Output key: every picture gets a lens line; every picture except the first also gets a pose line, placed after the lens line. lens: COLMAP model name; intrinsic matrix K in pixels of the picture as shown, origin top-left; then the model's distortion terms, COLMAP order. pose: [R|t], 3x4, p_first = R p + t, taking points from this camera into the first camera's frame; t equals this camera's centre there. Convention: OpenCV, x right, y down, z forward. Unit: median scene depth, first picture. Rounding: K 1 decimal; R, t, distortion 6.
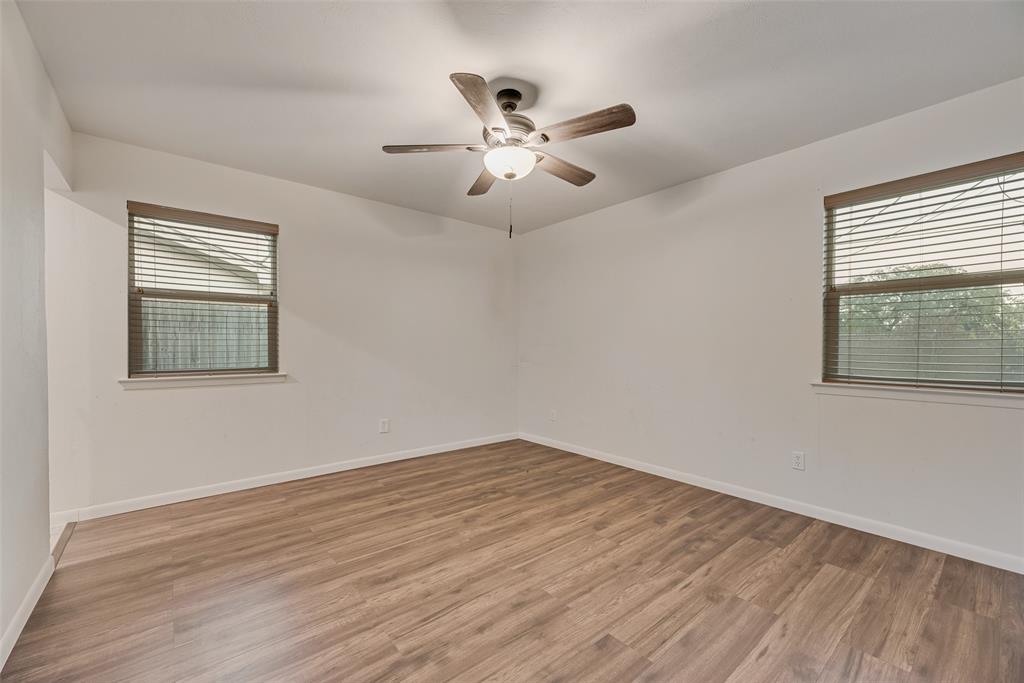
lens RADIAL K [[412.8, 0, 512.6], [0, 412.8, 344.8], [0, 0, 1]] dist [0.000231, 0.000250]
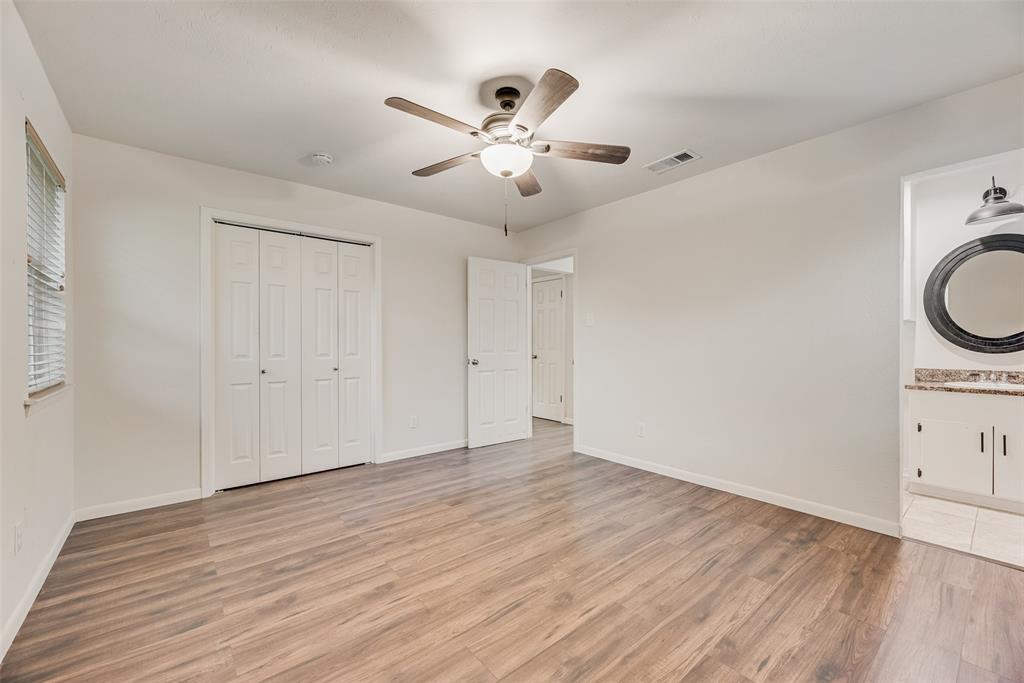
lens RADIAL K [[412.8, 0, 512.6], [0, 412.8, 344.8], [0, 0, 1]] dist [0.000231, 0.000250]
pose [[-0.999997, -0.001105, -0.002042, -0.019302], [-0.001102, 0.999998, -0.001810, 0.006019], [0.002044, -0.001808, -0.999996, 1.952247]]
